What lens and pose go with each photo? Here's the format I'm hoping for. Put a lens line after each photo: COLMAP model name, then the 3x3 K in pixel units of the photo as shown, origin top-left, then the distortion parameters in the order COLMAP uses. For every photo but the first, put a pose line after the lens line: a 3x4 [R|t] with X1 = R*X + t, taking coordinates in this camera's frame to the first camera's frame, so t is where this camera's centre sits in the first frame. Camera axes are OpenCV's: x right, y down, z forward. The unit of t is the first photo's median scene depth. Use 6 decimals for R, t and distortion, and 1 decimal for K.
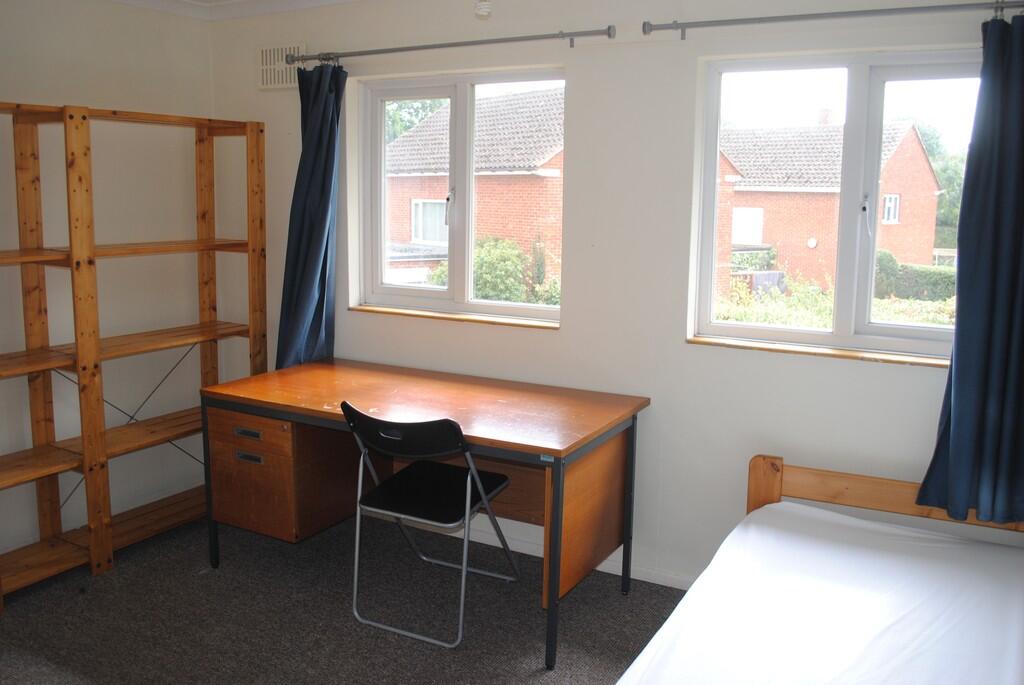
lens RADIAL K [[887.3, 0, 512.0], [0, 887.3, 342.5], [0, 0, 1]] dist [-0.076890, 0.003039]
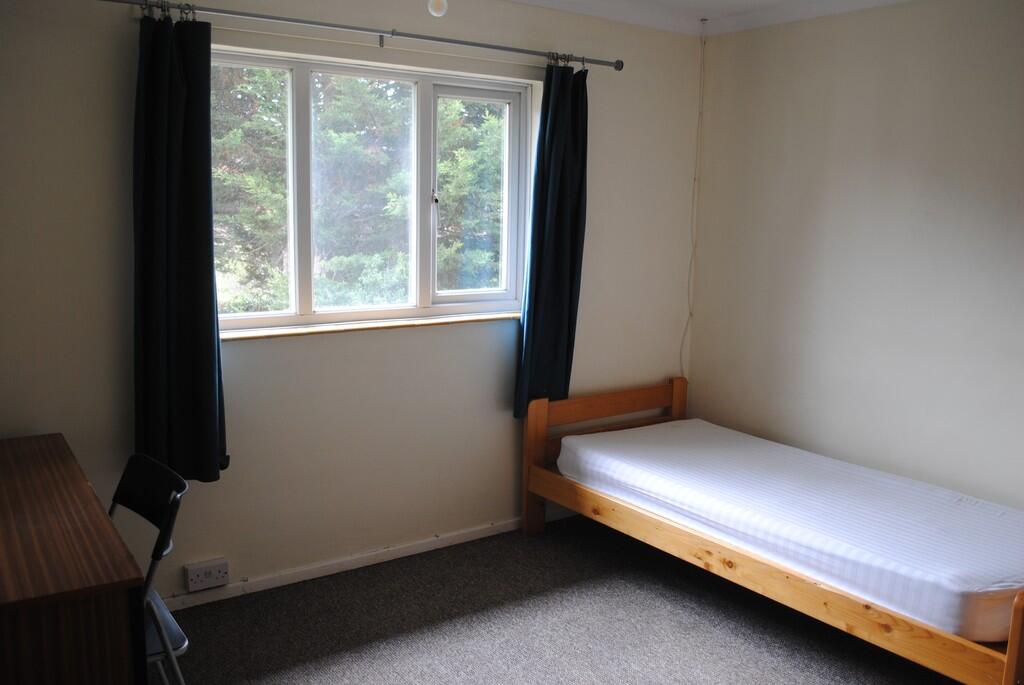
lens RADIAL K [[887.3, 0, 512.0], [0, 887.3, 342.5], [0, 0, 1]] dist [-0.076890, 0.003039]
pose [[0.440332, -0.145745, 0.885927, -0.909573], [0.129161, 0.986756, 0.098135, -0.087973], [-0.888496, 0.071215, 0.453325, 0.486630]]
